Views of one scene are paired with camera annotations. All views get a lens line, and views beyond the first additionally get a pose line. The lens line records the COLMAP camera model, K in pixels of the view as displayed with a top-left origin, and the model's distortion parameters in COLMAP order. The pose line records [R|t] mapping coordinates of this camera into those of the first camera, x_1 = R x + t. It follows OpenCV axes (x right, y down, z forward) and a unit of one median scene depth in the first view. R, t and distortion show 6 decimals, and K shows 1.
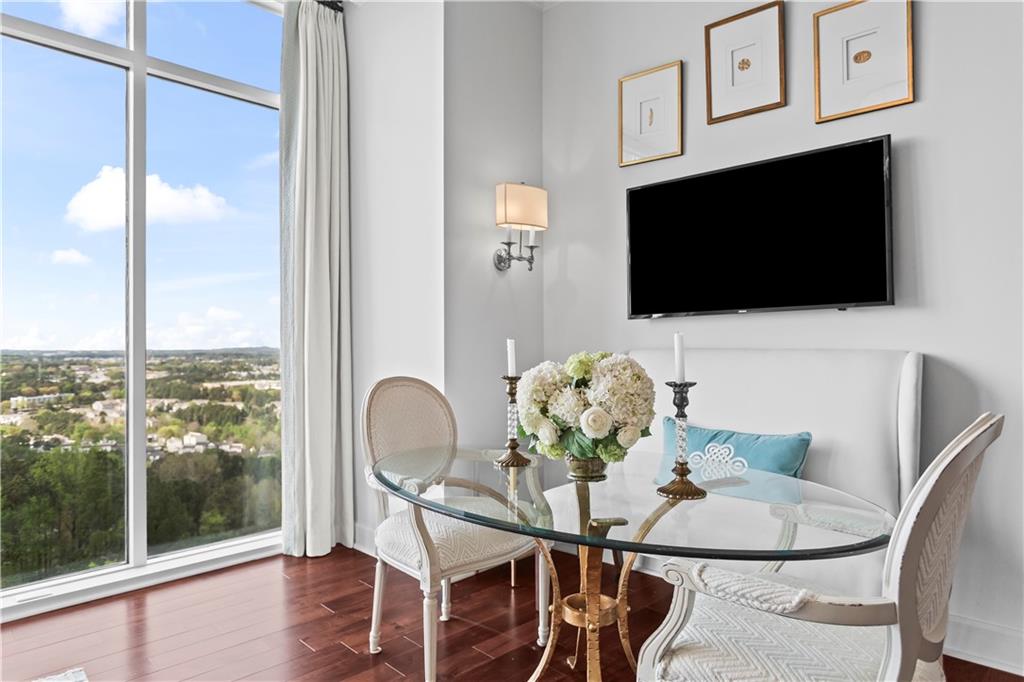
lens RADIAL K [[620.1, 0, 495.2], [0, 620.1, 337.6], [0, 0, 1]] dist [-0.006713, 0.004317]
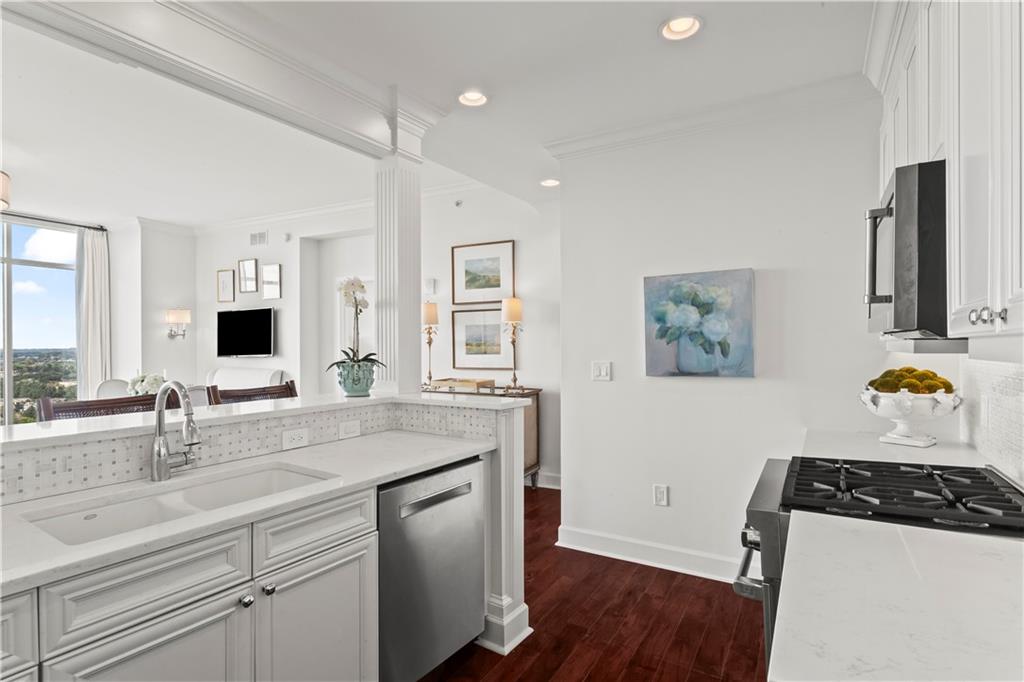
lens RADIAL K [[521.5, 0, 495.6], [0, 521.5, 345.2], [0, 0, 1]] dist [0.009443, -0.000866]
pose [[0.968209, 0.000344, 0.250141, 0.723944], [-0.003782, 0.999905, 0.013263, -0.104450], [-0.250112, -0.013788, 0.968119, -1.400375]]
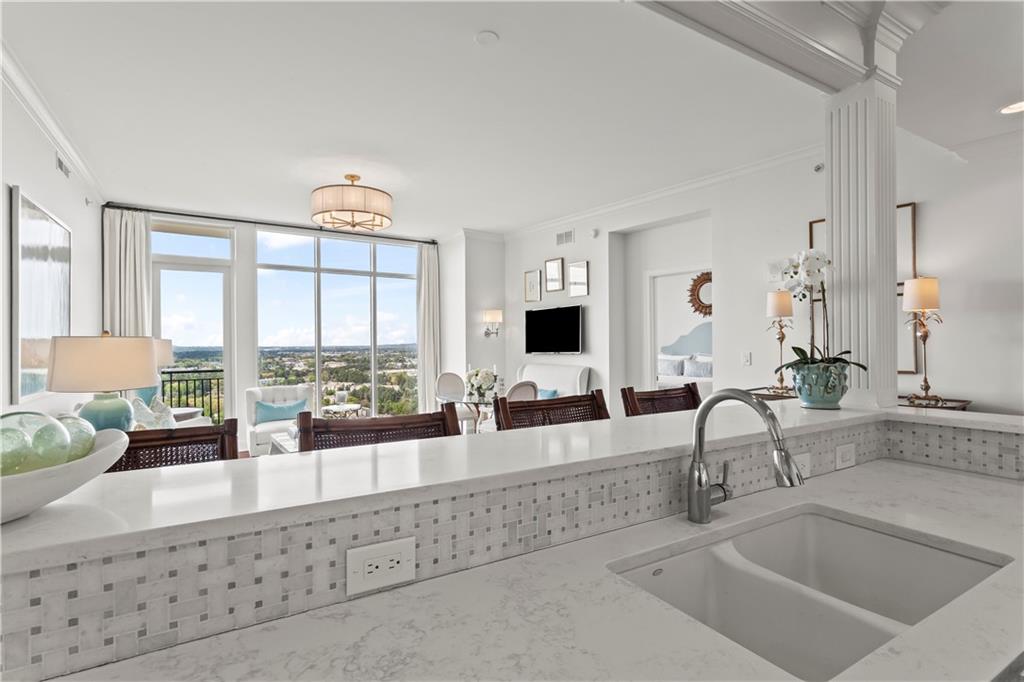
lens RADIAL K [[497.1, 0, 500.2], [0, 497.1, 349.3], [0, 0, 1]] dist [0.004354, 0.001618]
pose [[0.983095, 0.000293, -0.183096, 0.457234], [0.004632, 0.999639, 0.026473, -0.099822], [0.183038, -0.026873, 0.982738, -1.203222]]
